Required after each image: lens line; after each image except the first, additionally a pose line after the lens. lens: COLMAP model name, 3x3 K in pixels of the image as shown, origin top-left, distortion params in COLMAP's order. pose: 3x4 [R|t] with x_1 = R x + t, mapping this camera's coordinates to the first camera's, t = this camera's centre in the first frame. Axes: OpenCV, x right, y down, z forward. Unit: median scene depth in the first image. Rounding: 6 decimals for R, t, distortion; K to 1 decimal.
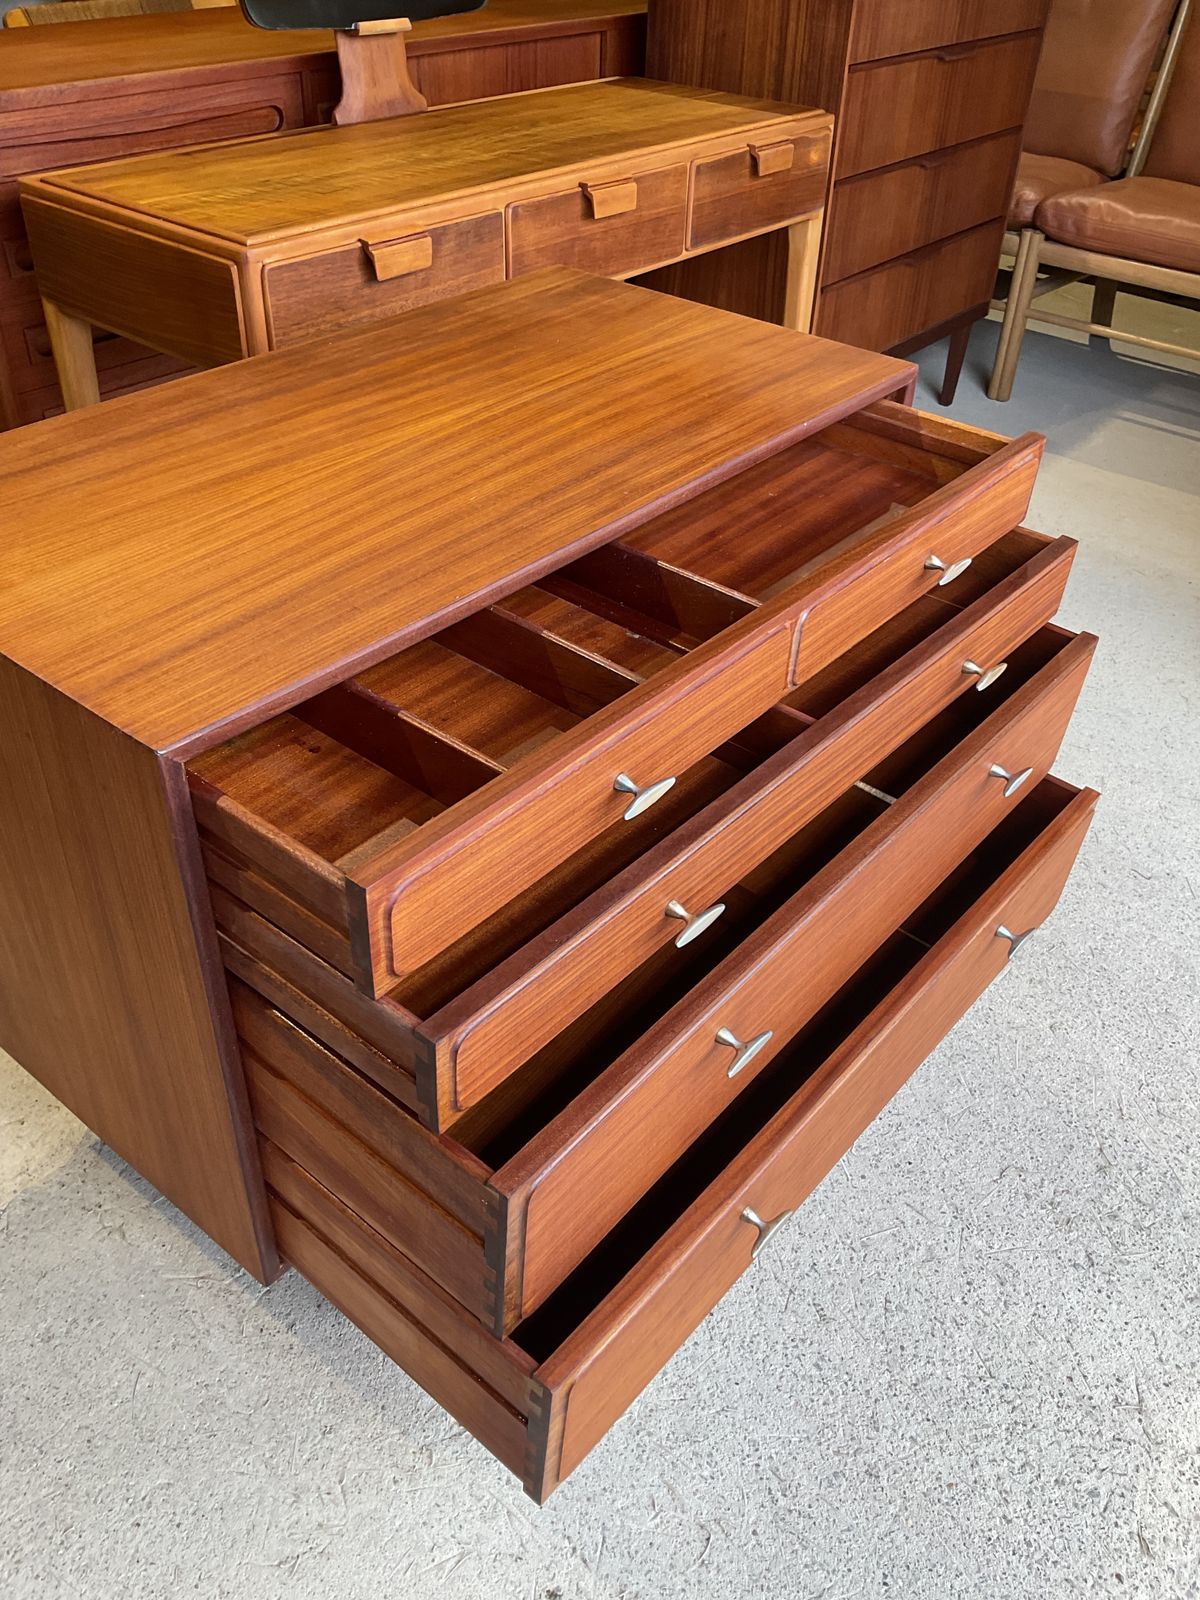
lens RADIAL K [[1330.9, 0, 595.2], [0, 1330.9, 799.1], [0, 0, 1]] dist [0.027589, -0.053296]
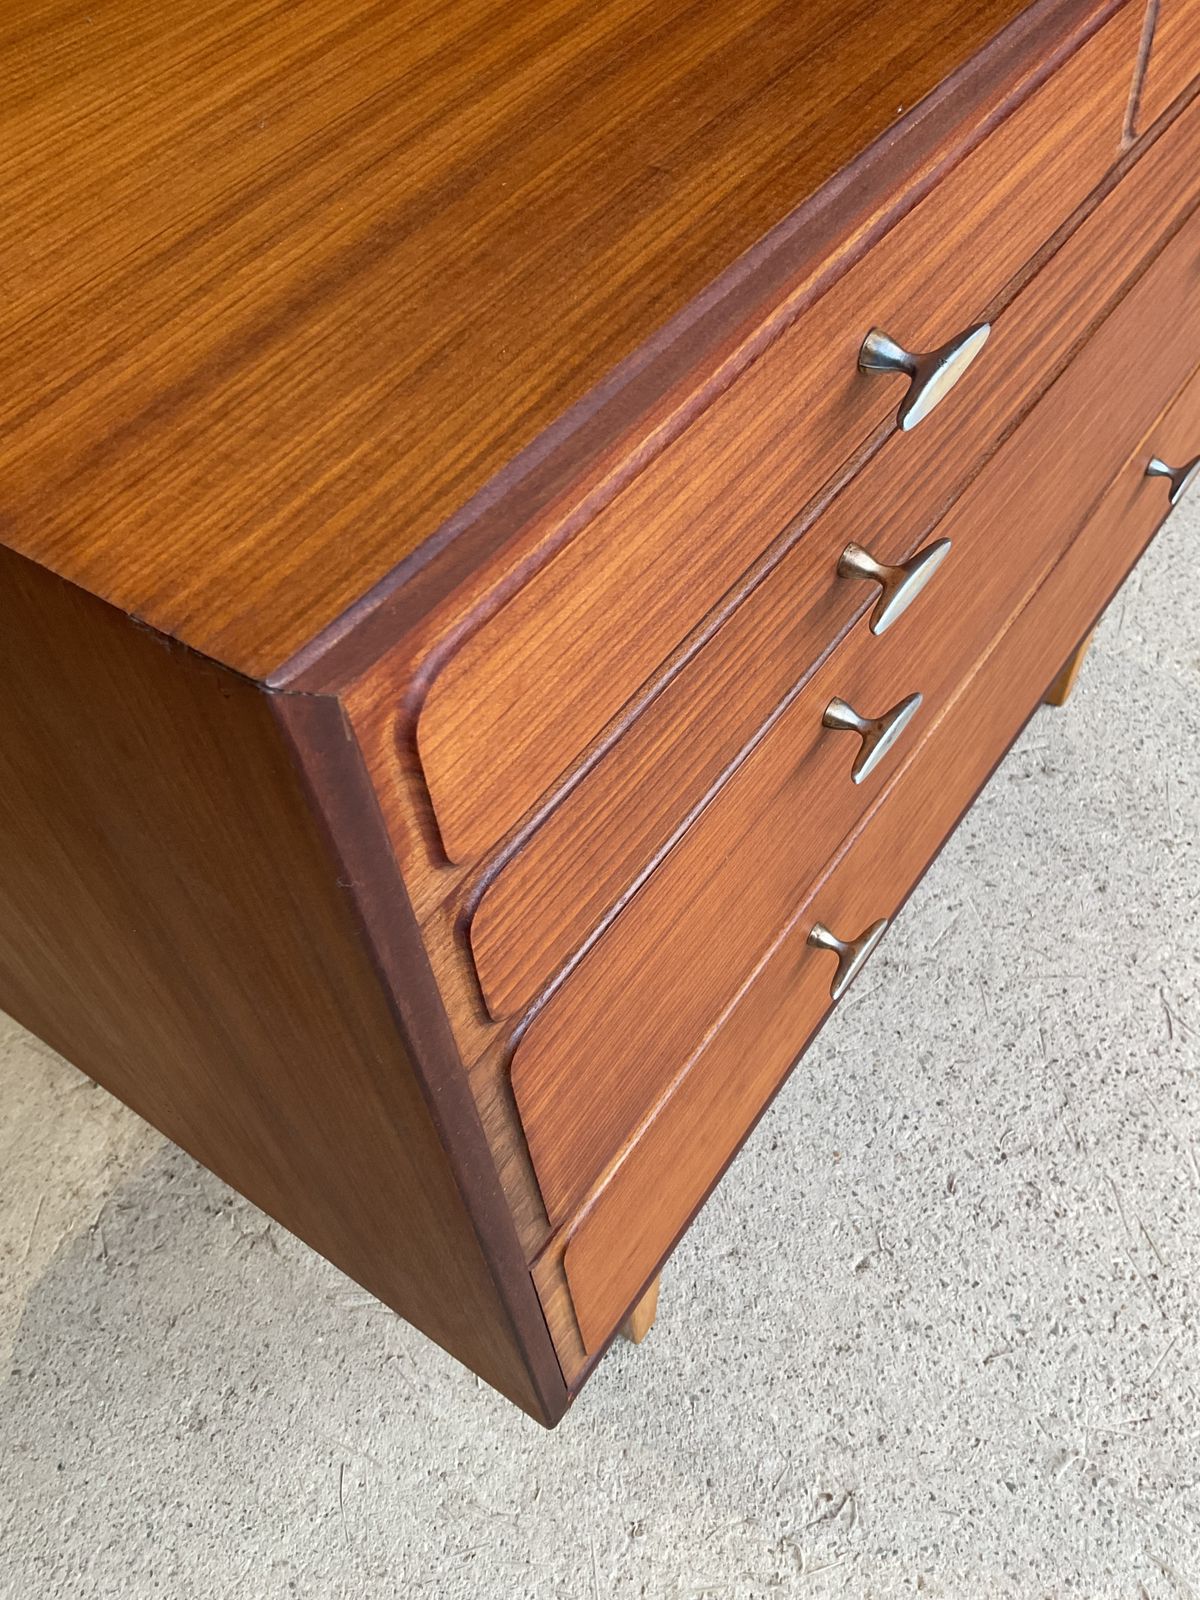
lens RADIAL K [[1330.9, 0, 597.1], [0, 1330.9, 801.1], [0, 0, 1]] dist [0.027589, -0.053296]
pose [[0.992618, -0.116319, -0.034350, -0.144467], [0.121189, 0.962496, 0.242722, -0.045199], [0.004829, -0.245093, 0.969487, 0.409142]]
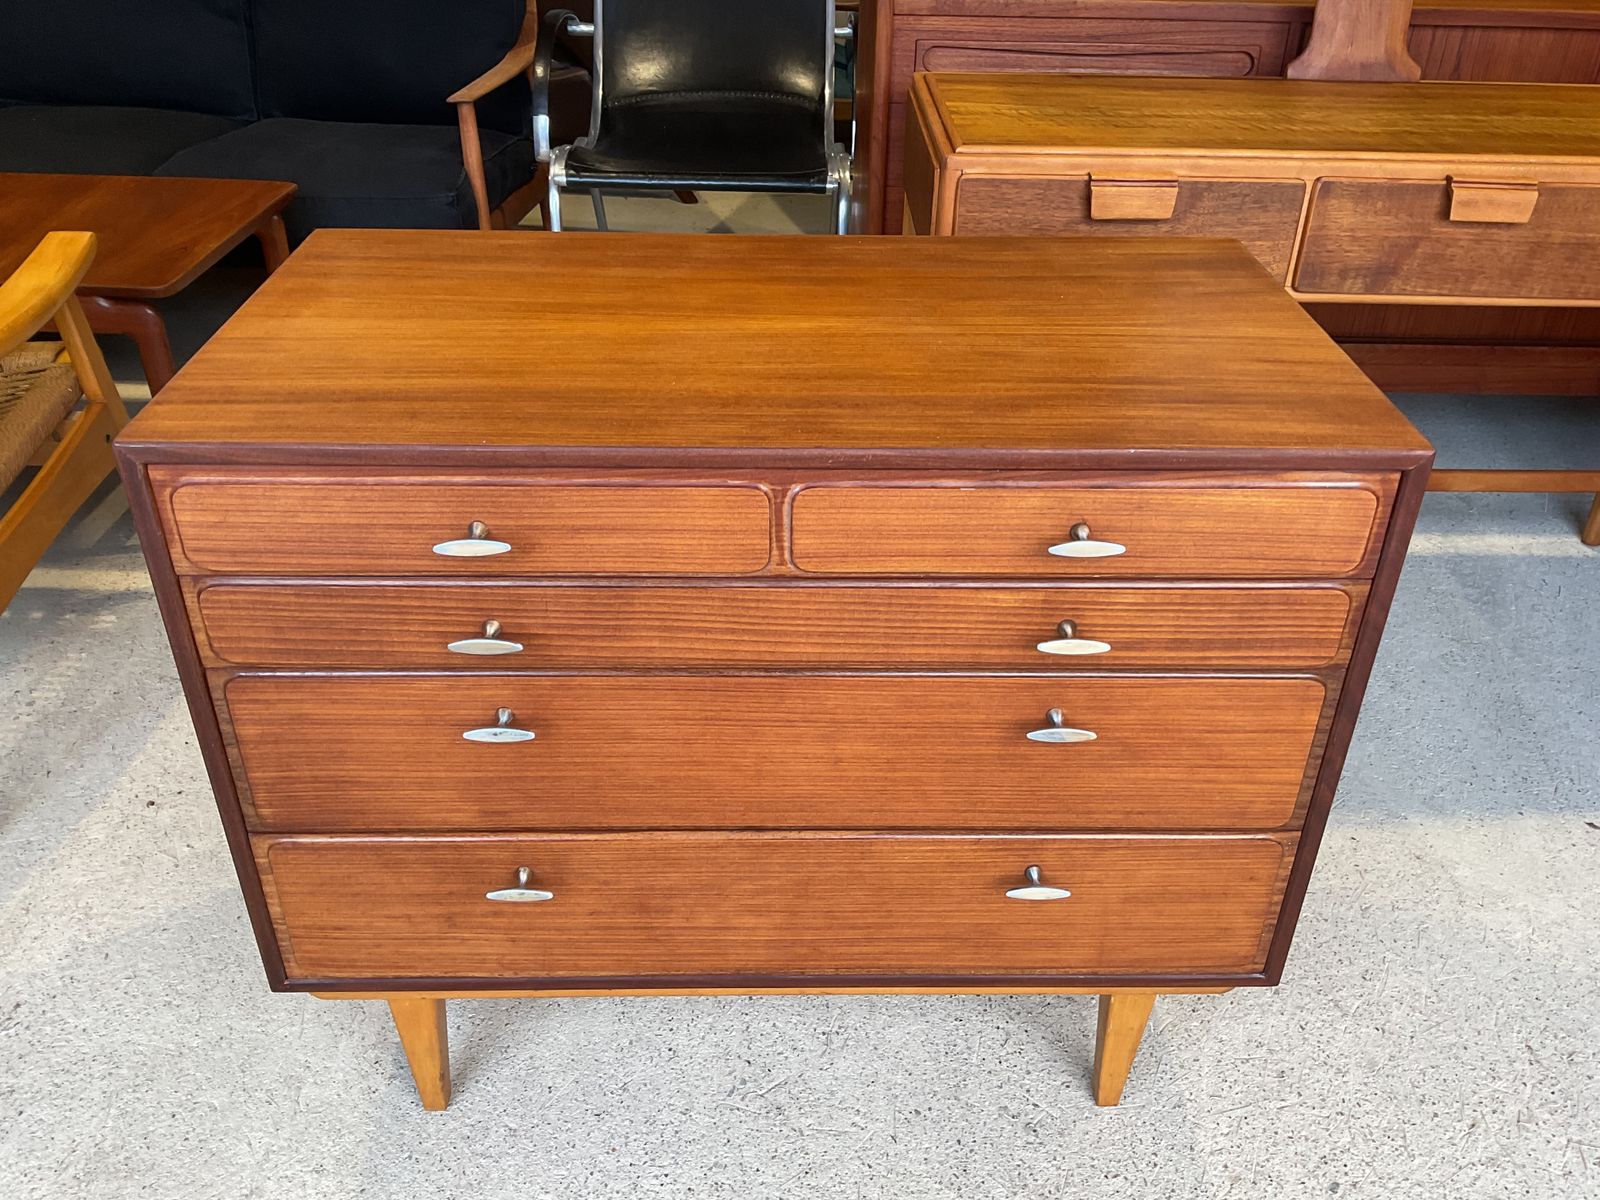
lens RADIAL K [[1330.9, 0, 796.6], [0, 1330.9, 598.7], [0, 0, 1]] dist [0.027589, -0.053296]
pose [[0.651962, 0.388652, -0.651072, 0.518352], [-0.456041, 0.886976, 0.072809, -0.161455], [0.605782, 0.249447, 0.755516, 0.304909]]
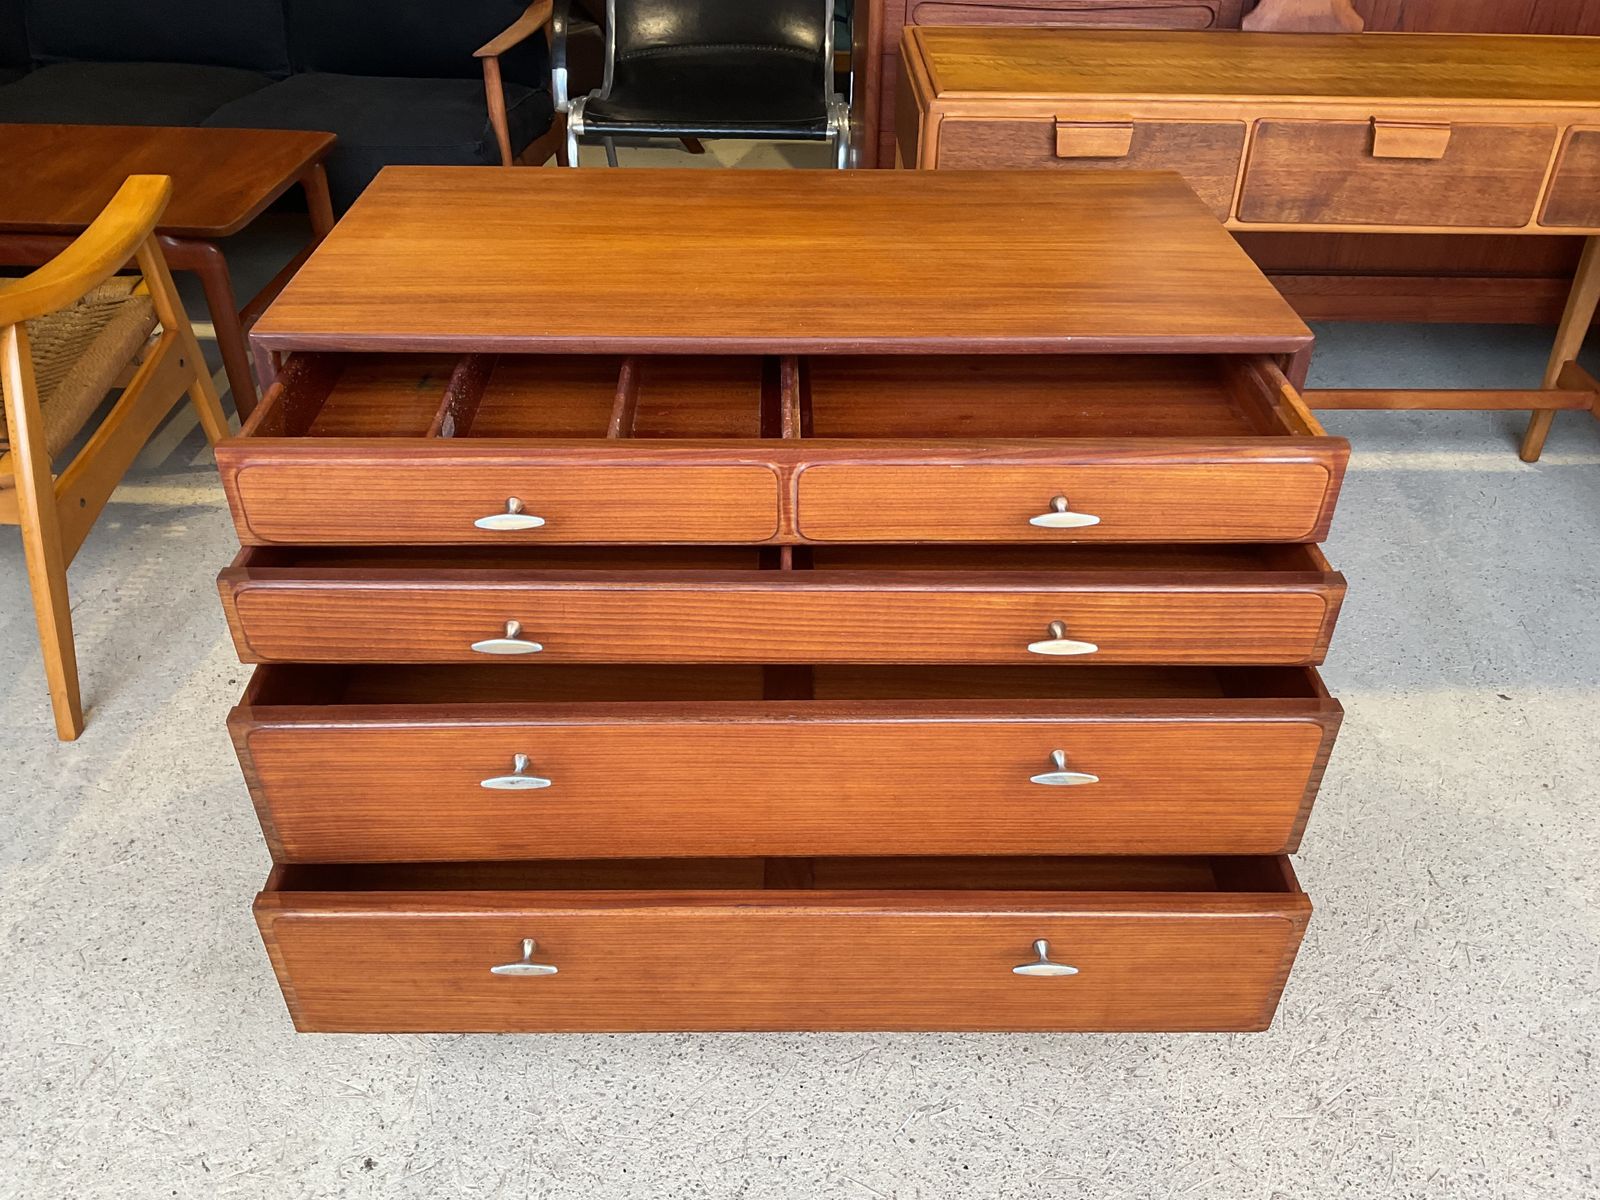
lens RADIAL K [[1330.9, 0, 794.3], [0, 1330.9, 597.8], [0, 0, 1]] dist [0.027589, -0.053296]
pose [[0.650210, 0.405525, -0.642477, 0.658447], [-0.452383, 0.886037, 0.101429, -0.116230], [0.610391, 0.224695, 0.759563, 0.190632]]
